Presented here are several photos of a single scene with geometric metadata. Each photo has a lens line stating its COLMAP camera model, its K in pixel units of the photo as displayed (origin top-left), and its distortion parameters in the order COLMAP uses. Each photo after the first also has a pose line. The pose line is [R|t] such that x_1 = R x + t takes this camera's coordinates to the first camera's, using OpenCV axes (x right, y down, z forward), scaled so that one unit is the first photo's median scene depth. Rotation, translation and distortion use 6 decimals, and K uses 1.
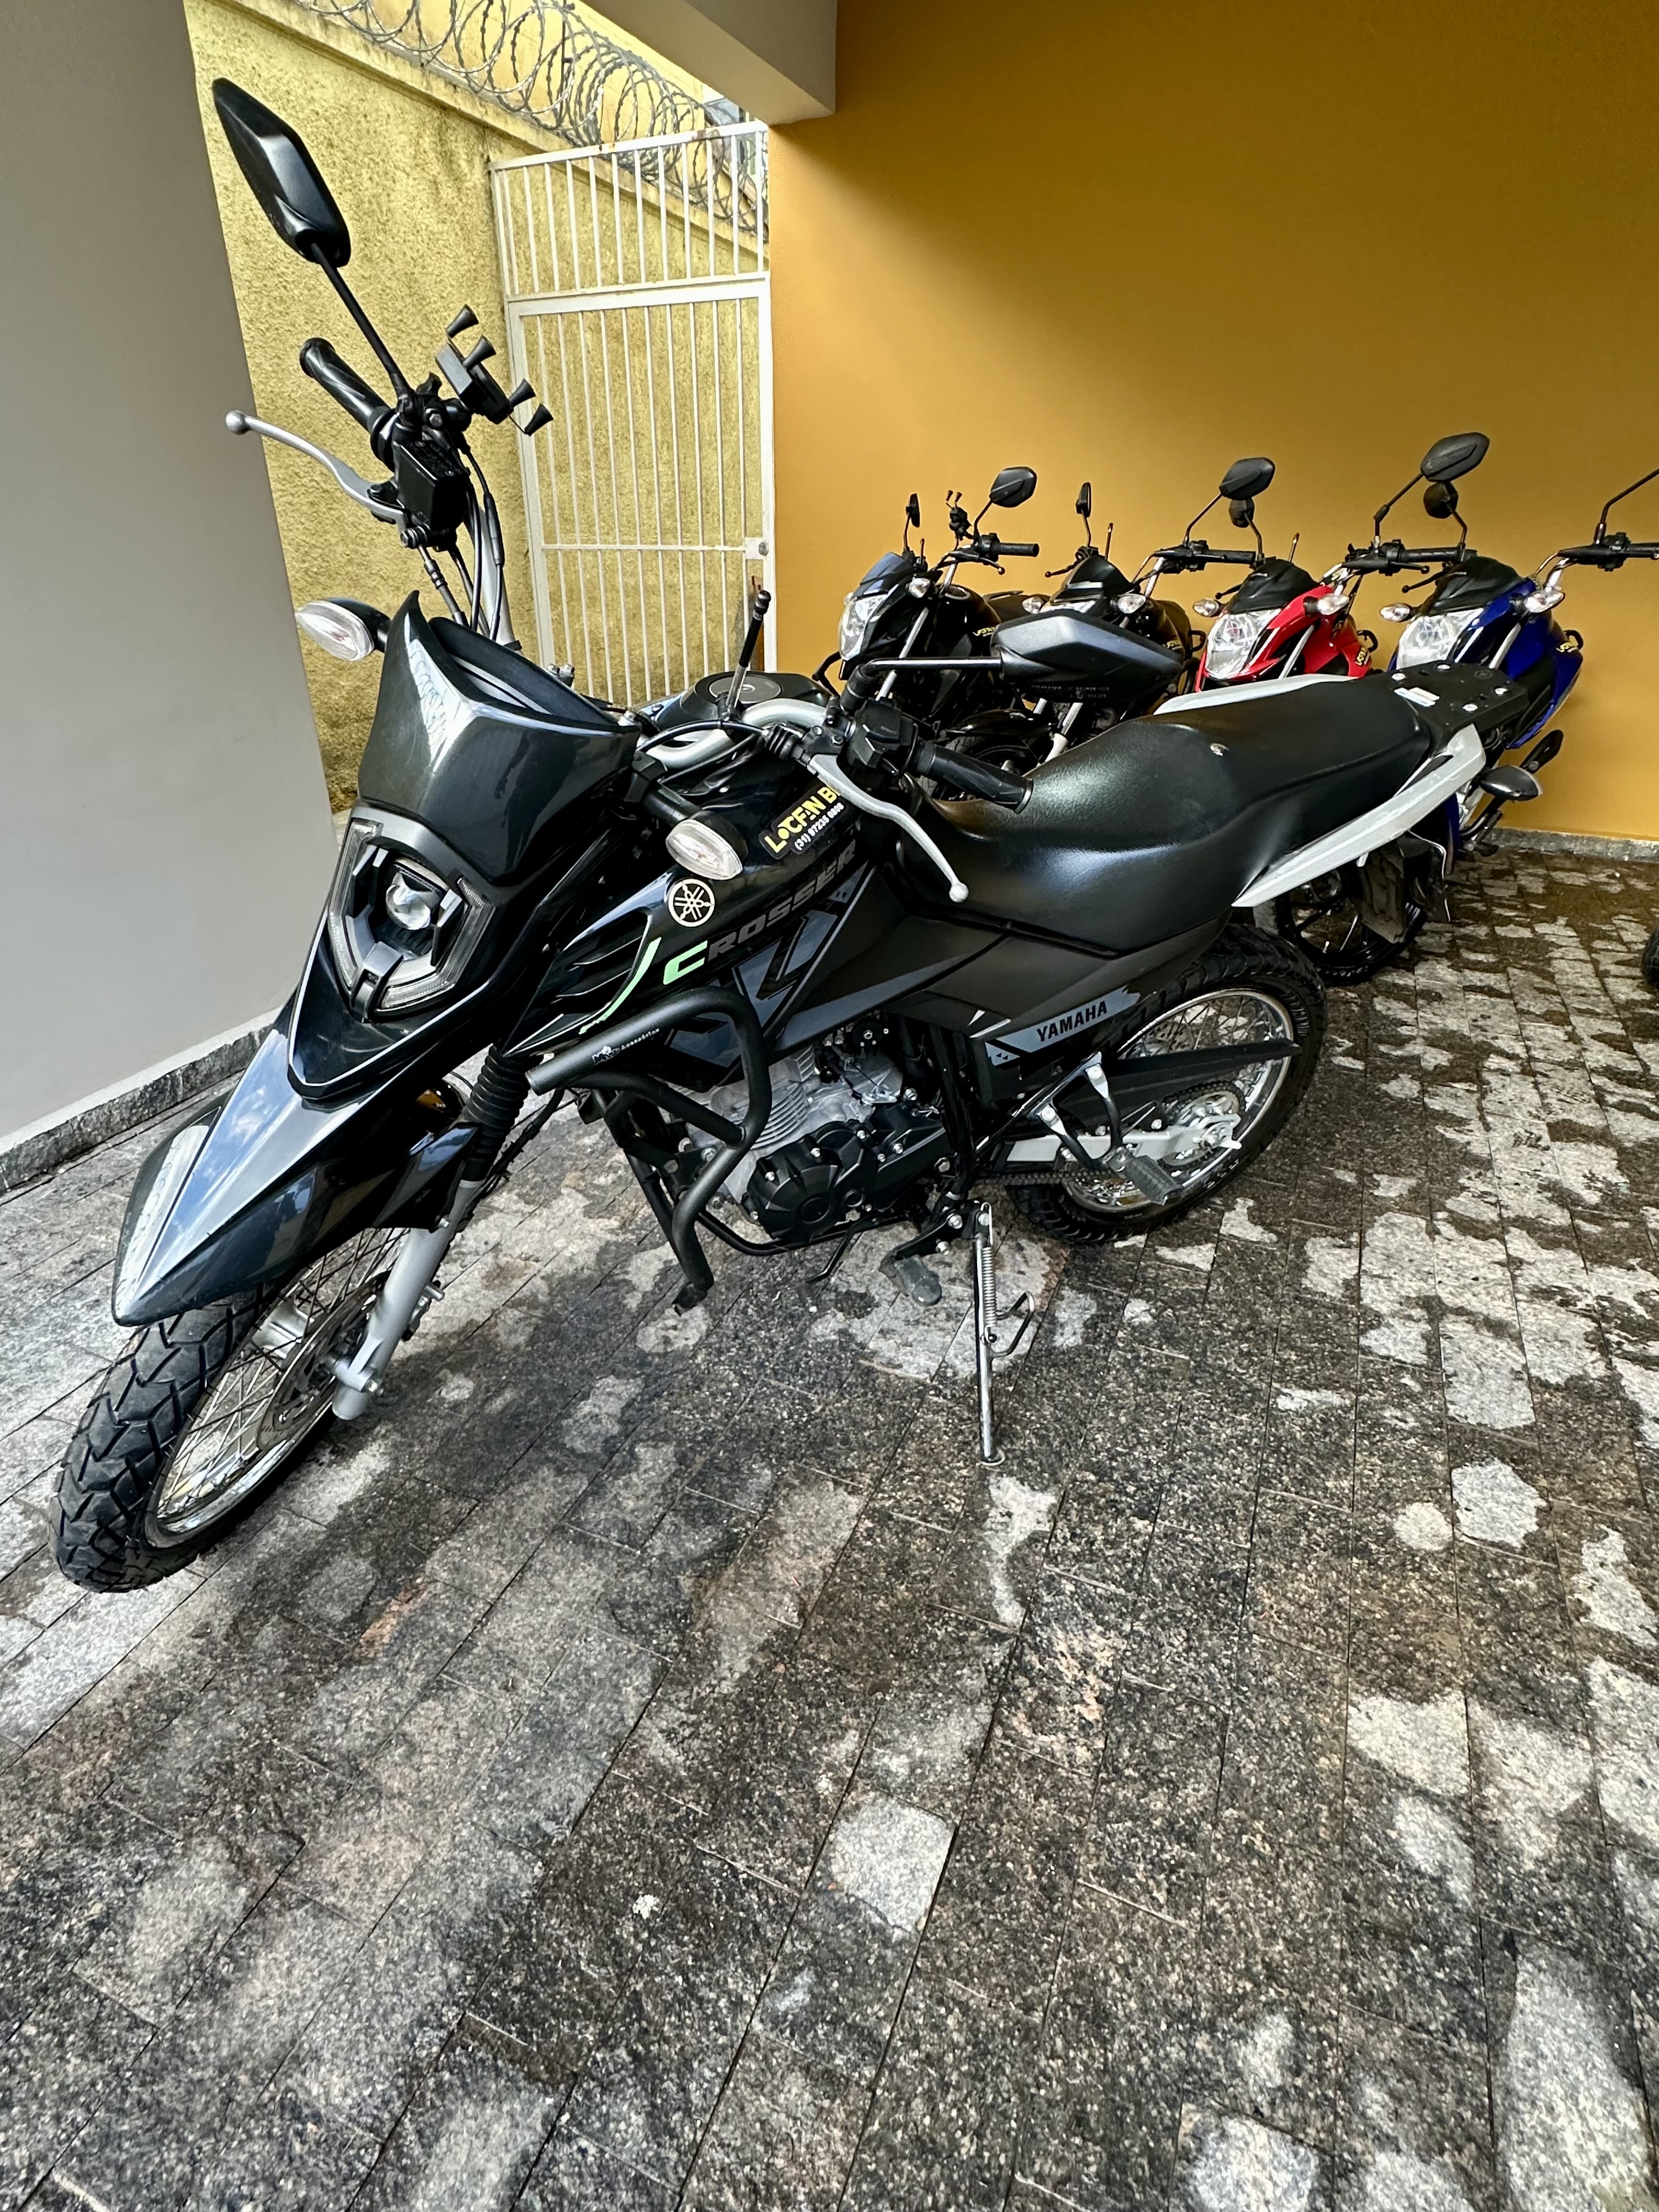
lens RADIAL K [[1136.9, 0, 825.7], [0, 1136.9, 1101.7], [0, 0, 1]] dist [-0.001690, 0.000189]
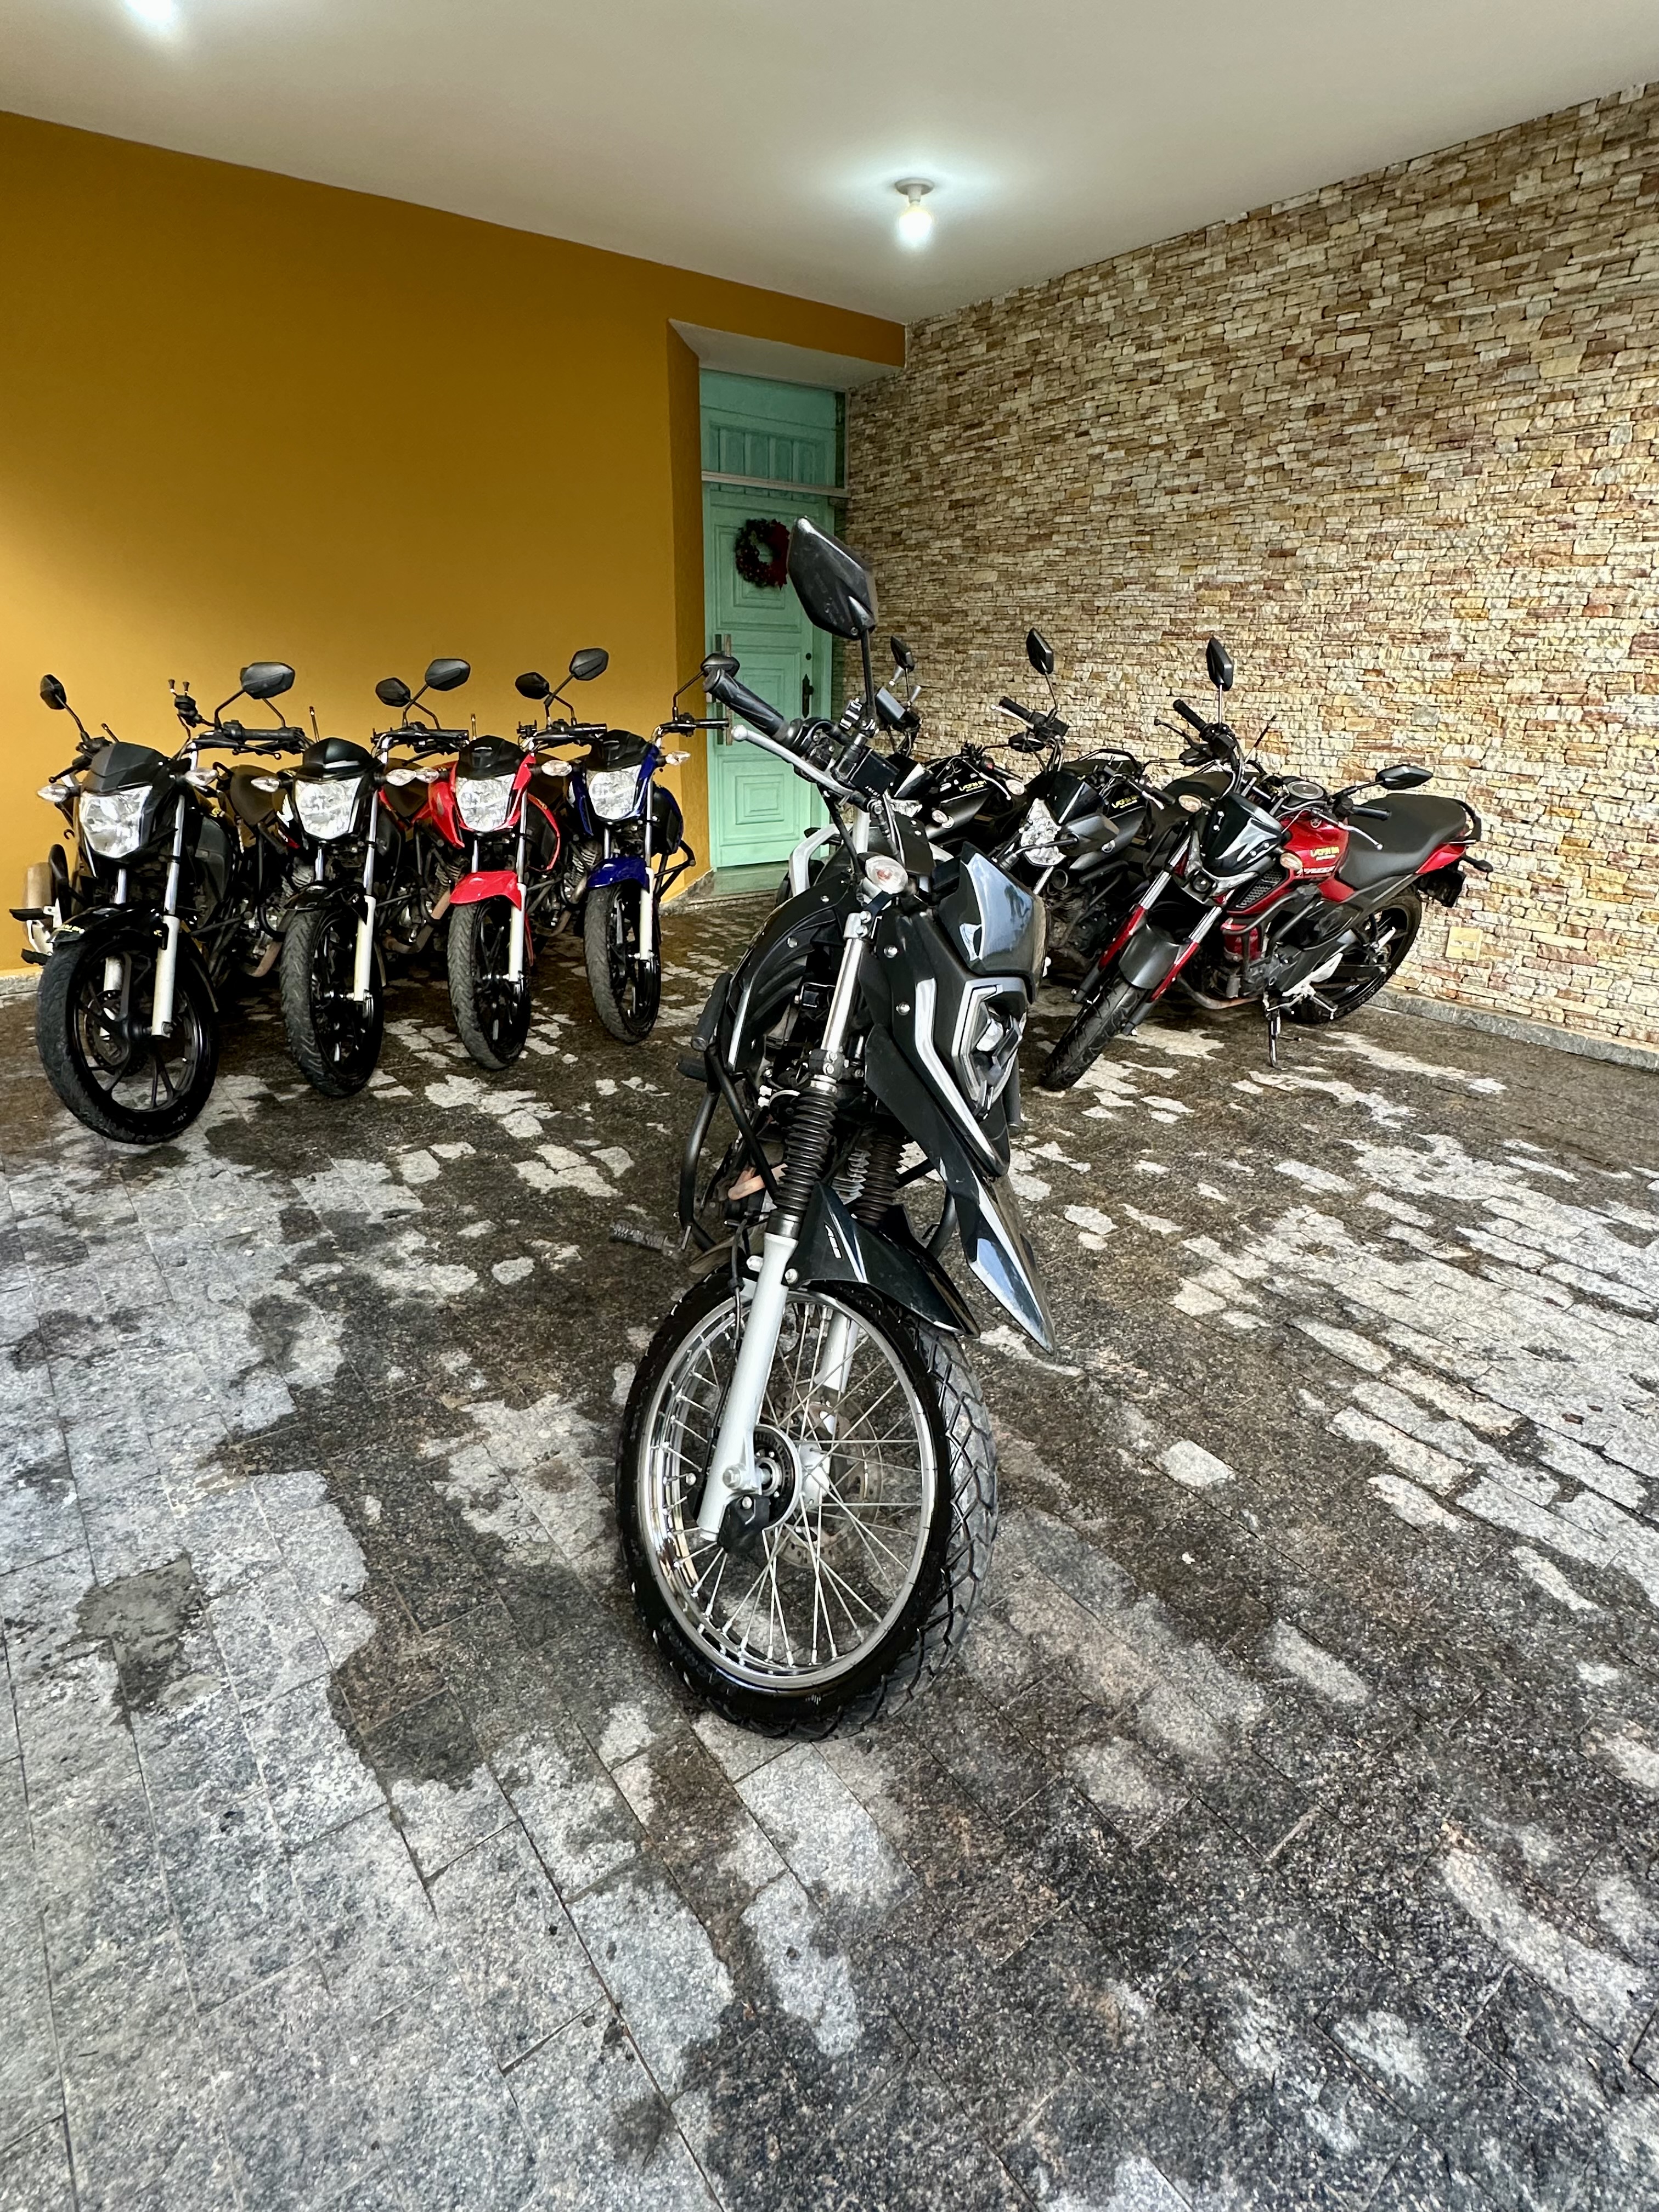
lens RADIAL K [[1135.9, 0, 823.7], [0, 1135.9, 1101.3], [0, 0, 1]] dist [-0.000552, 0.000069]
pose [[0.482644, -0.306965, 0.820260, -1.320793], [0.379791, 0.917282, 0.119803, -0.269623], [-0.789185, 0.253705, 0.559303, 0.254437]]
